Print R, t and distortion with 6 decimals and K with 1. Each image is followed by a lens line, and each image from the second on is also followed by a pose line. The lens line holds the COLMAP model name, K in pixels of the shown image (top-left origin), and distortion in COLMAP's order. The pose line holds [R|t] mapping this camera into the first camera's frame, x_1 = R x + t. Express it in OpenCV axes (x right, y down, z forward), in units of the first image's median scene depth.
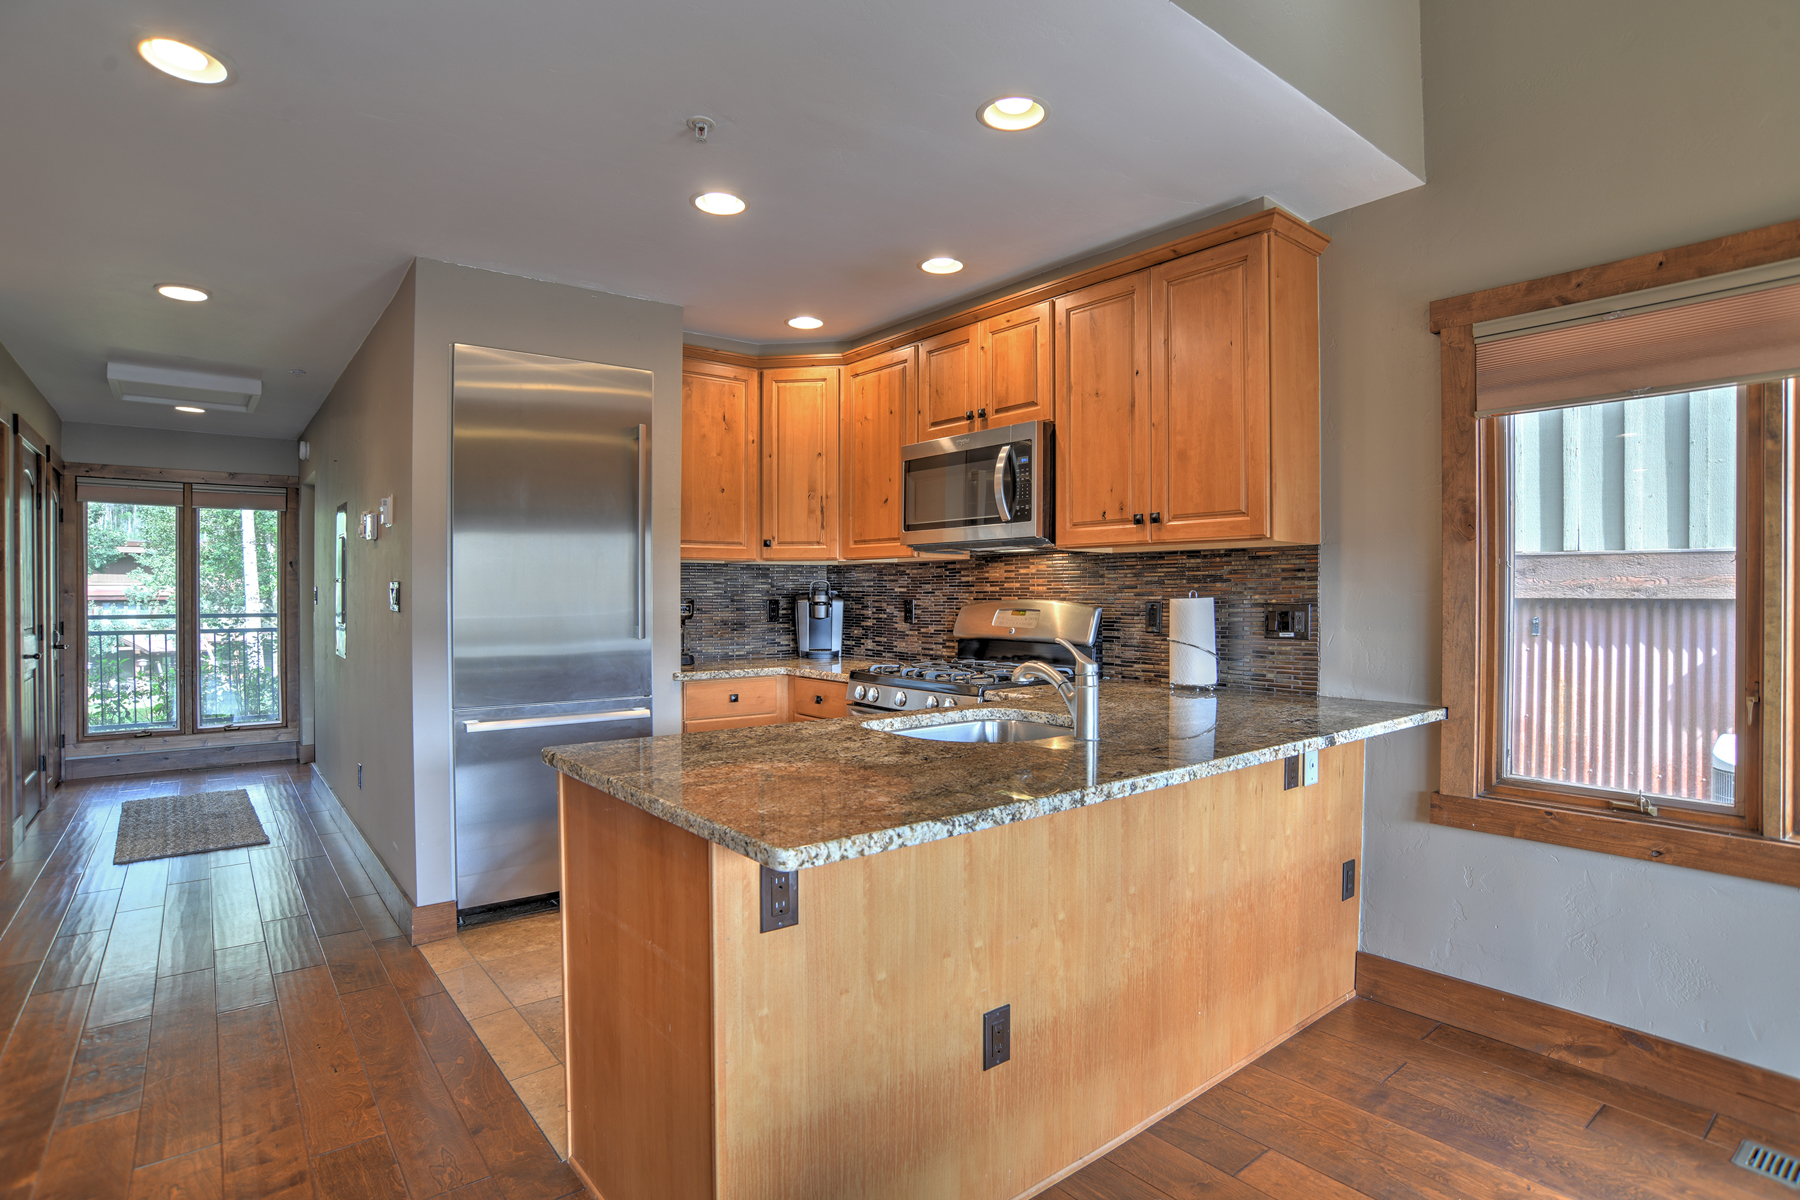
lens RADIAL K [[937.5, 0, 917.2], [0, 937.5, 607.7], [0, 0, 1]] dist [-0.037842, 0.001714]
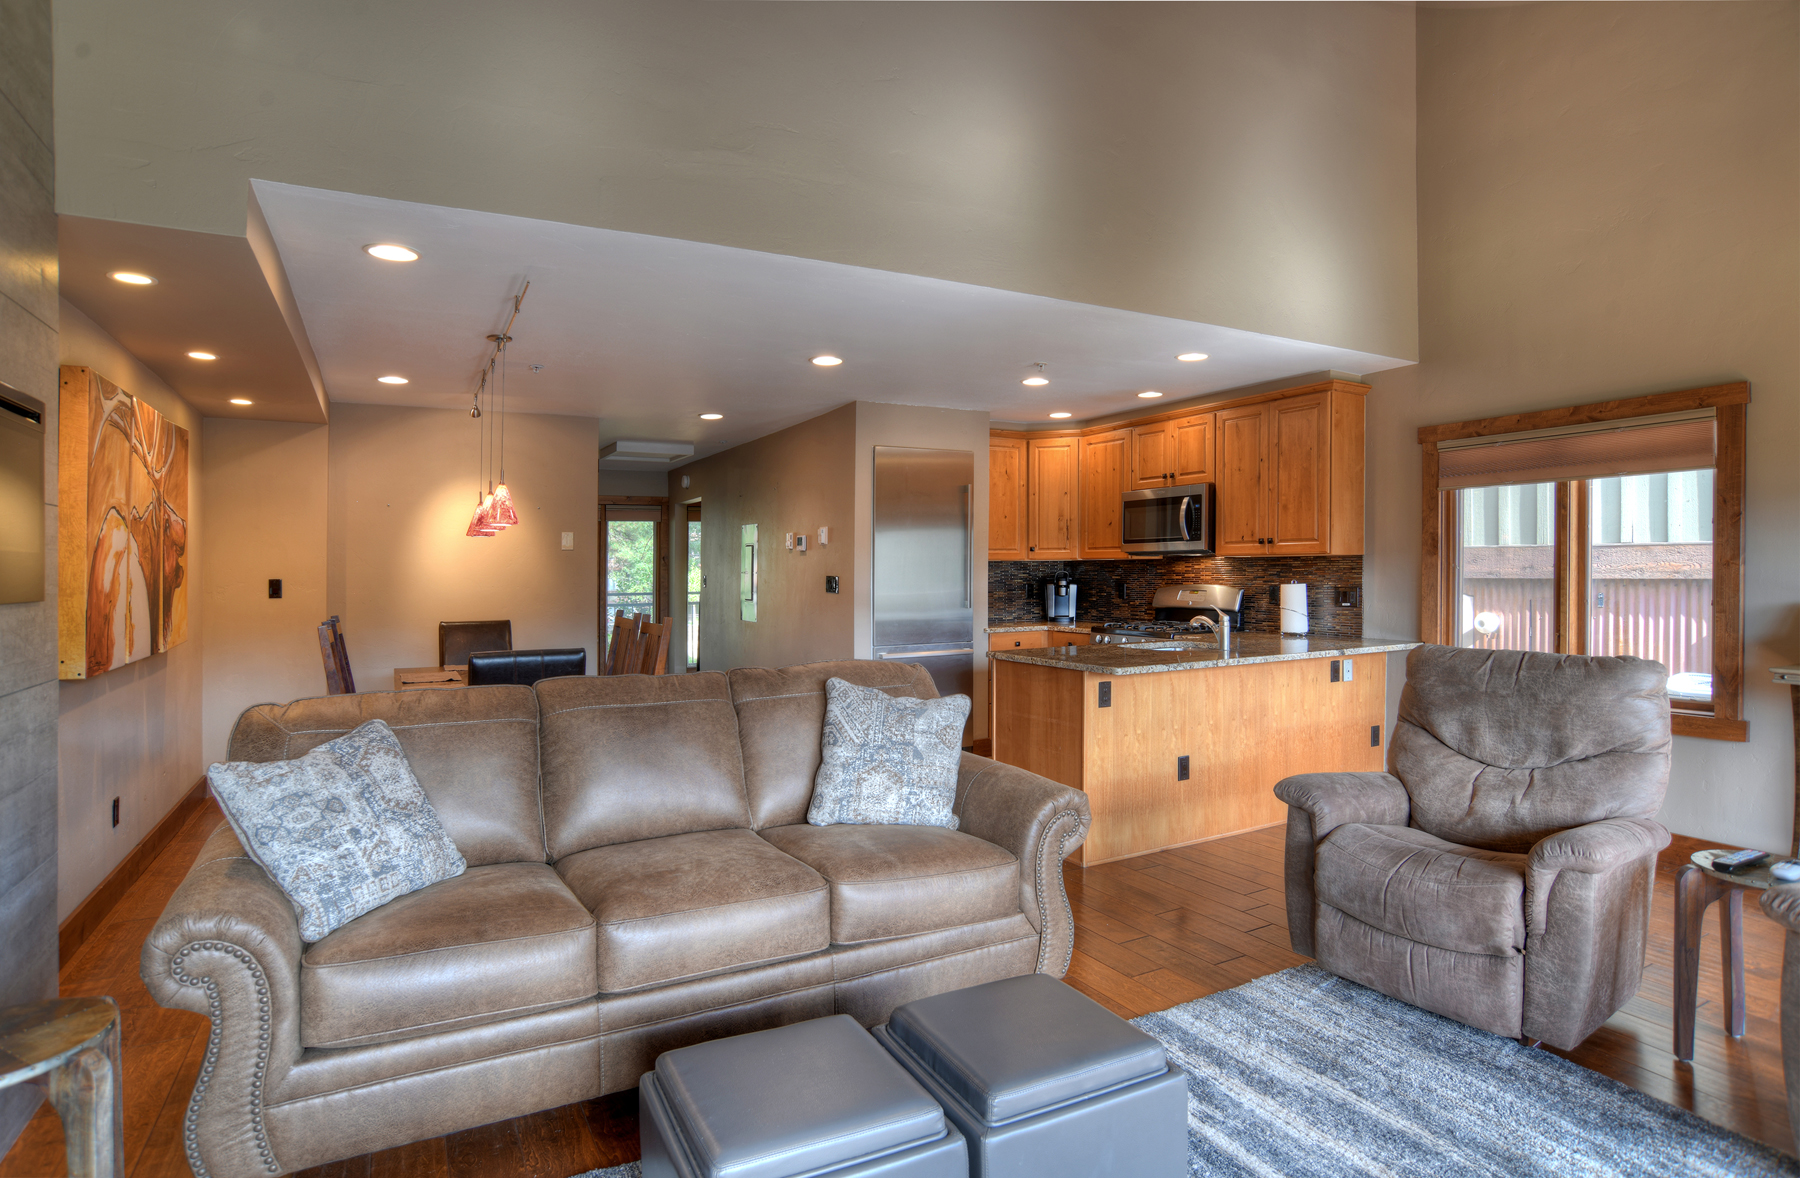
lens RADIAL K [[953.1, 0, 894.3], [0, 953.1, 581.0], [0, 0, 1]] dist [-0.095051, 0.043354]
pose [[0.979620, -0.004579, -0.200810, -0.091597], [0.003915, 0.999985, -0.003708, -0.012586], [0.200824, 0.002846, 0.979623, -0.901585]]
